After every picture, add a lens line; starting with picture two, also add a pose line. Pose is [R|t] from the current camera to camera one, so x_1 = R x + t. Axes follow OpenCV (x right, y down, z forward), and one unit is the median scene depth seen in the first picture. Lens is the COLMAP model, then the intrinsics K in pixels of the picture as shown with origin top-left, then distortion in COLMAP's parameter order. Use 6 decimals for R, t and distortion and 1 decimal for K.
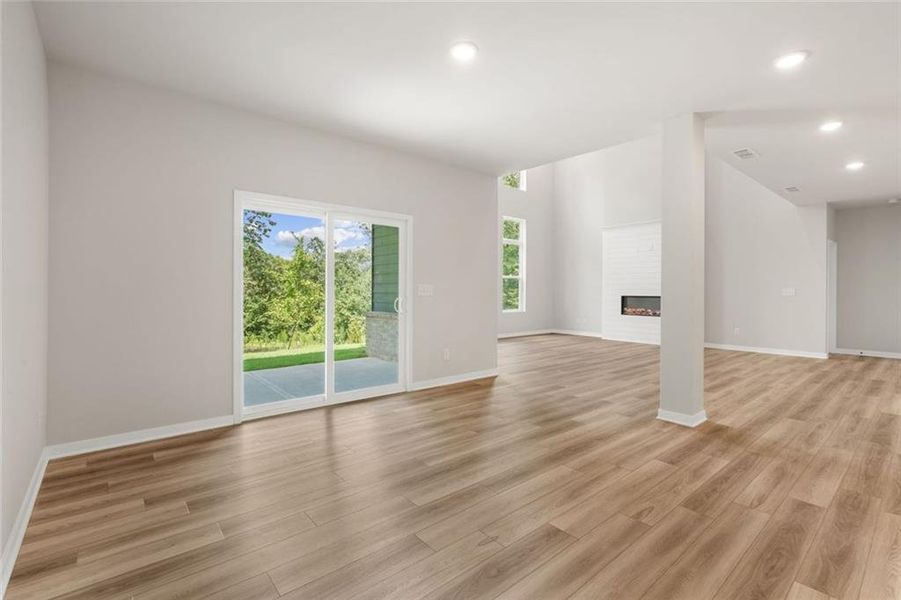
lens RADIAL K [[423.0, 0, 448.9], [0, 423.0, 294.2], [0, 0, 1]] dist [-0.004646, -0.000088]
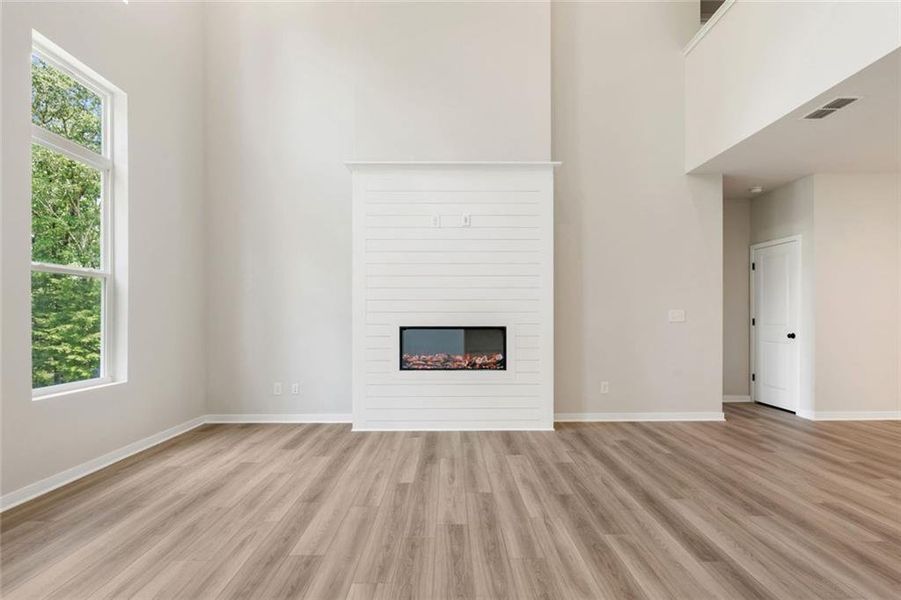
lens RADIAL K [[468.6, 0, 455.8], [0, 468.6, 313.8], [0, 0, 1]] dist [-0.006670, -0.000922]
pose [[0.640656, -0.008595, 0.767780, 0.072230], [0.014893, 0.999888, -0.001234, -0.007083], [-0.767684, 0.012225, 0.640712, 0.596902]]
